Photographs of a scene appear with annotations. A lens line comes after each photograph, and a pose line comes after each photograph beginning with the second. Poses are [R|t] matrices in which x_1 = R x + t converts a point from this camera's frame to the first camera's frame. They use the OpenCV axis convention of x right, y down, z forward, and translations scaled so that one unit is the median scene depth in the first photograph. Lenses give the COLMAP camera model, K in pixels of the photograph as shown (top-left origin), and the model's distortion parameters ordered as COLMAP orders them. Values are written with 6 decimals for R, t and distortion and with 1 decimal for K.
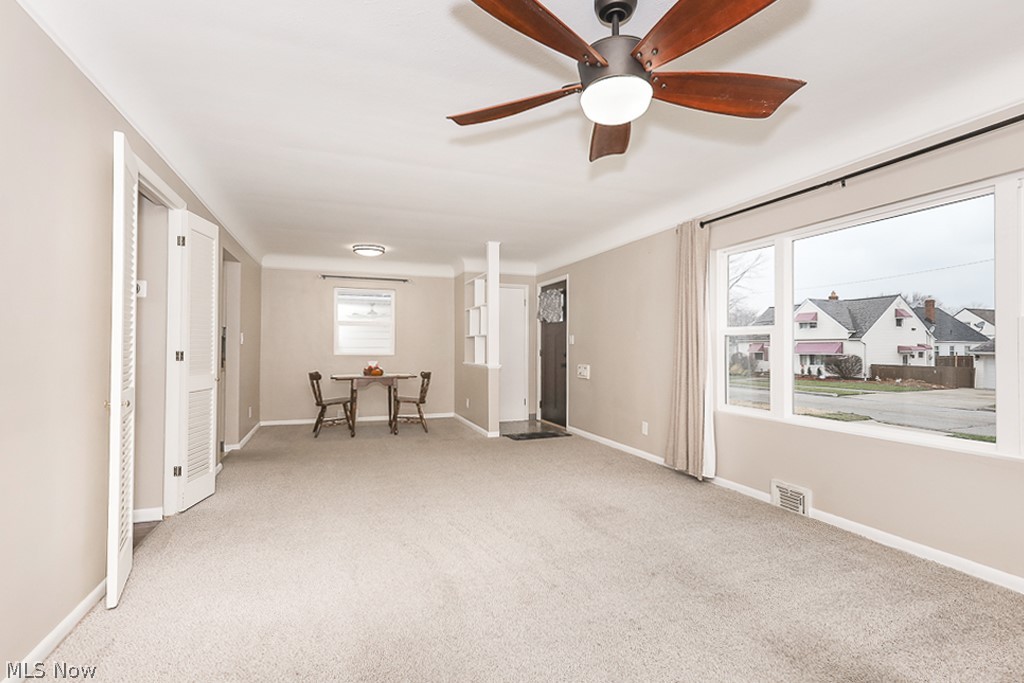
lens RADIAL K [[483.2, 0, 509.3], [0, 483.2, 342.6], [0, 0, 1]] dist [0.001000, 0.000327]
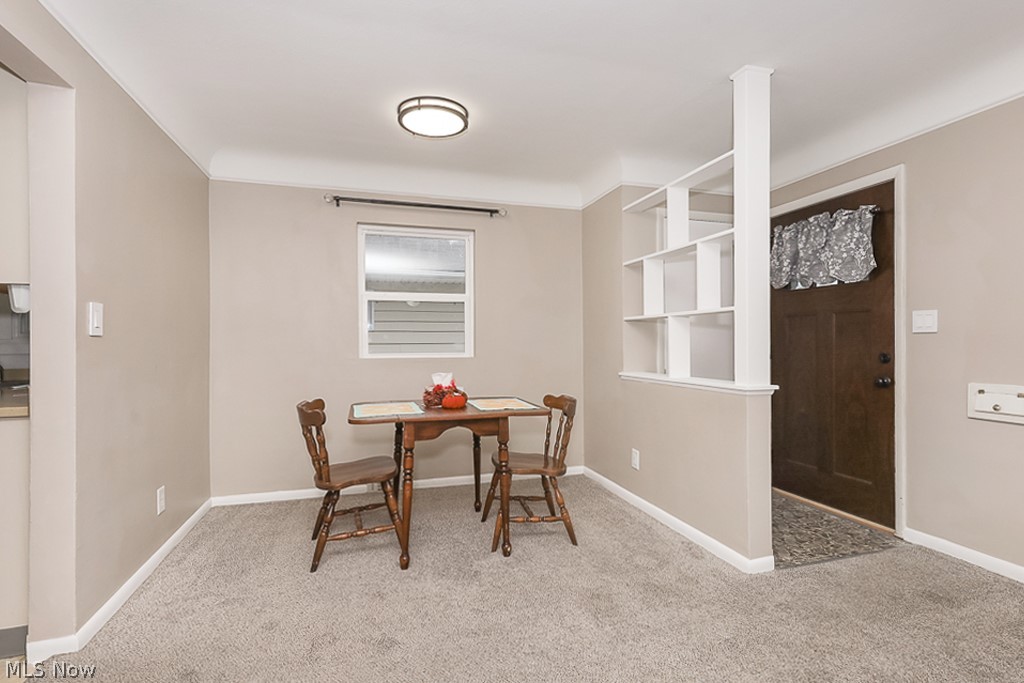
lens RADIAL K [[483.2, 0, 509.3], [0, 483.2, 342.6], [0, 0, 1]] dist [0.001000, 0.000327]
pose [[0.998404, -0.006609, -0.056087, -0.196979], [0.007268, 0.999907, 0.011554, 0.005107], [0.056005, -0.011943, 0.998359, 0.560909]]
